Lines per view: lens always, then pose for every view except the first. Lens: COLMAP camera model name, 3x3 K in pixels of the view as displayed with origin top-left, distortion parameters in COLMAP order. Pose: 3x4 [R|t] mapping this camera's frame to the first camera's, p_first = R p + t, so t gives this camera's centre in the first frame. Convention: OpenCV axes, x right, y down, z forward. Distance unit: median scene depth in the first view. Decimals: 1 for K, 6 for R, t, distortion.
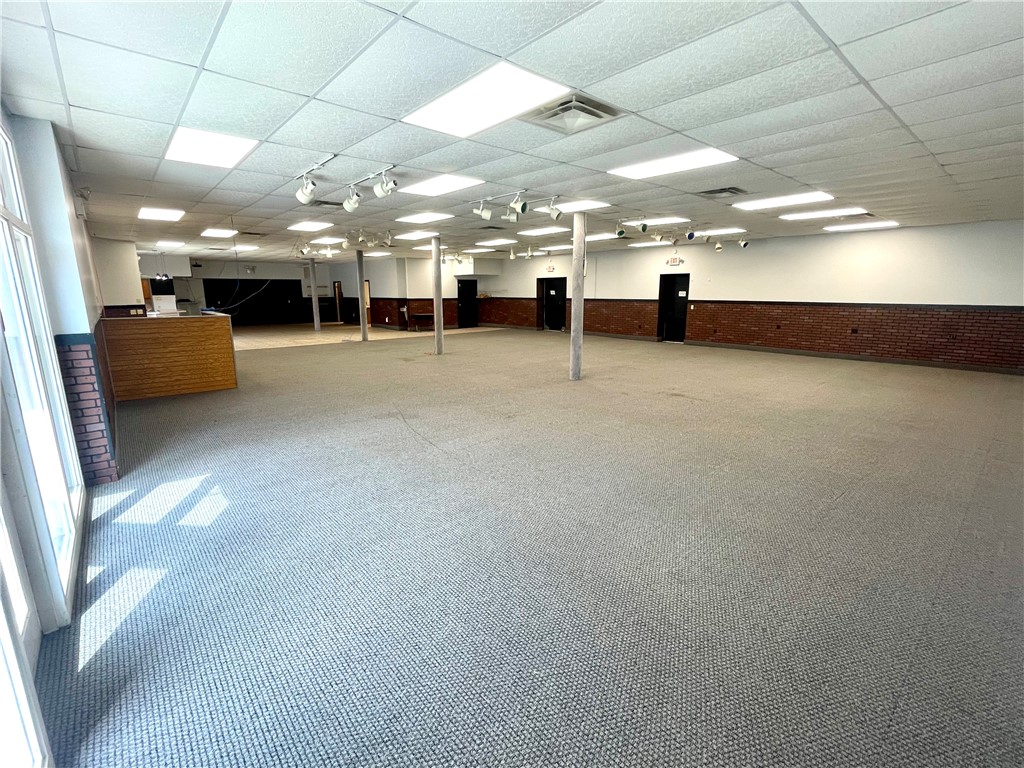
lens RADIAL K [[454.7, 0, 512.0], [0, 454.7, 384.0], [0, 0, 1]] dist [0.001214, -0.004111]
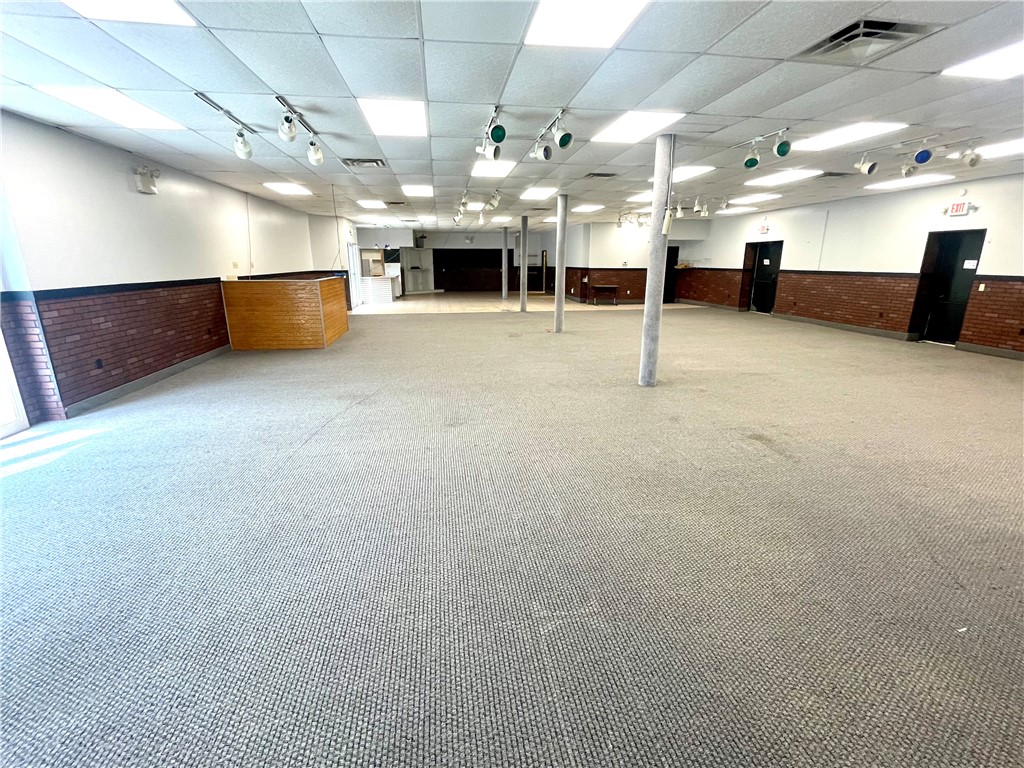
lens RADIAL K [[454.7, 0, 512.0], [0, 454.7, 384.0], [0, 0, 1]] dist [0.001214, -0.004111]
pose [[0.843196, 0.142127, -0.518479, 0.194451], [-0.110017, 0.989629, 0.092361, -0.031520], [0.526229, -0.020837, 0.850087, 0.173946]]
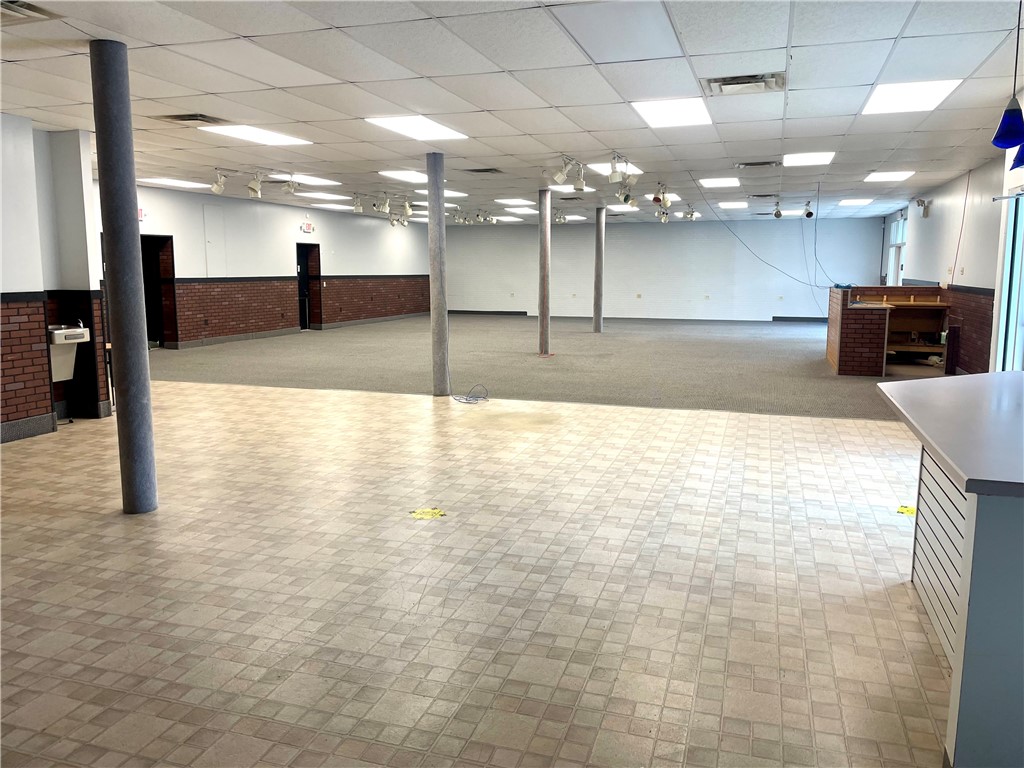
lens RADIAL K [[777.0, 0, 508.4], [0, 777.0, 370.1], [0, 0, 1]] dist [0.082827, -0.111046]
pose [[-0.504598, -0.111961, 0.856064, -0.955772], [0.173061, 0.958314, 0.227343, -0.268047], [-0.845831, 0.262868, -0.464187, 1.334773]]
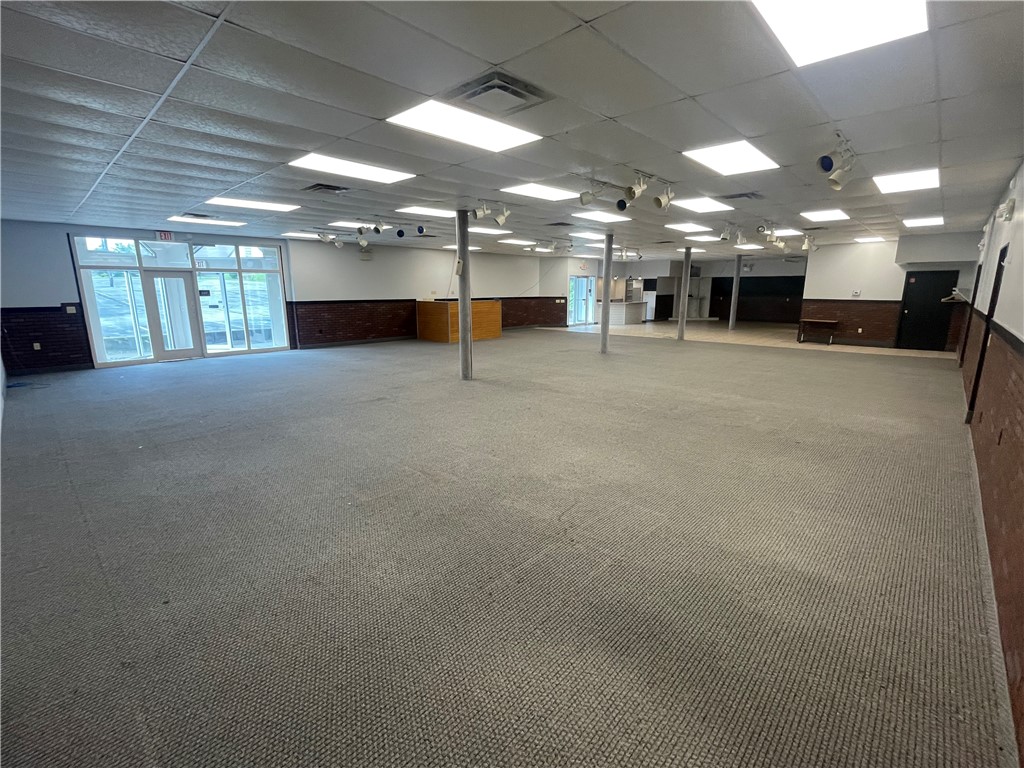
lens RADIAL K [[454.7, 0, 512.0], [0, 454.7, 384.0], [0, 0, 1]] dist [0.001214, -0.004111]
pose [[0.099169, 0.205629, -0.973592, 0.661057], [-0.199211, 0.962710, 0.183040, -0.117686], [0.974926, 0.175799, 0.136435, 0.571744]]
